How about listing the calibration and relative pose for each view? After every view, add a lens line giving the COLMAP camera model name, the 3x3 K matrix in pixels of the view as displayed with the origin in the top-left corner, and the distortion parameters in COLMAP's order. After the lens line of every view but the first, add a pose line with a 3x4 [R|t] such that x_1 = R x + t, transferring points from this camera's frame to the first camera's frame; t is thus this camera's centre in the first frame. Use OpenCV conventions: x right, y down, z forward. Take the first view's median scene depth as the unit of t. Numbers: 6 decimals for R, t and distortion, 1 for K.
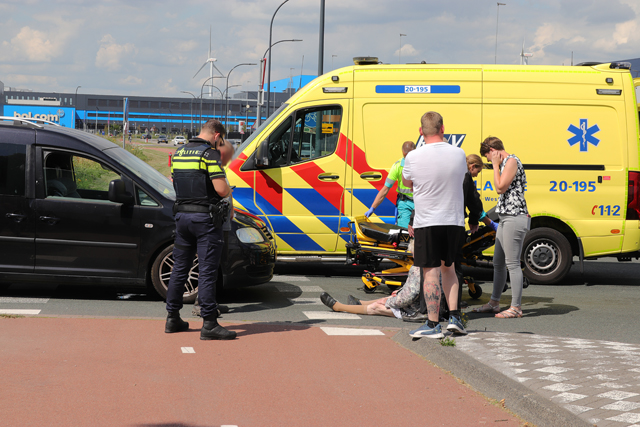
lens RADIAL K [[1355.1, 0, 320.0], [0, 1355.1, 213.5], [0, 0, 1]] dist [0.023411, 0.365290]
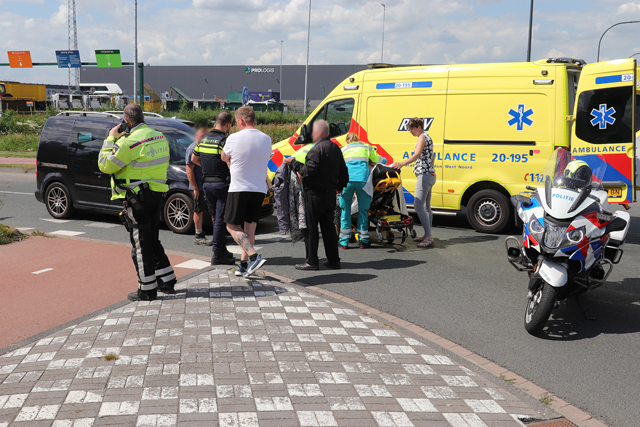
lens RADIAL K [[730.5, 0, 320.0], [0, 730.5, 213.5], [0, 0, 1]] dist [-0.000897, 0.002740]
pose [[0.860880, 0.052010, -0.506143, 0.380226], [-0.013467, 0.996742, 0.079518, -0.020079], [0.508630, -0.061639, 0.858776, 0.315929]]
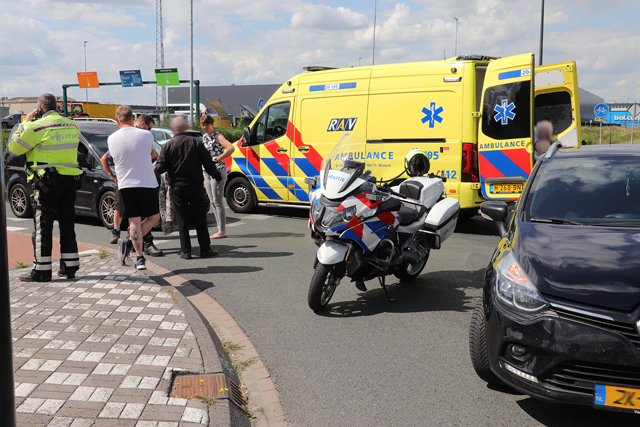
lens RADIAL K [[730.5, 0, 320.0], [0, 730.5, 213.5], [0, 0, 1]] dist [-0.000897, 0.002740]
pose [[0.793457, 0.040847, -0.607254, 0.528135], [-0.007949, 0.998356, 0.056769, -0.003586], [0.608574, -0.040217, 0.792477, 0.387628]]
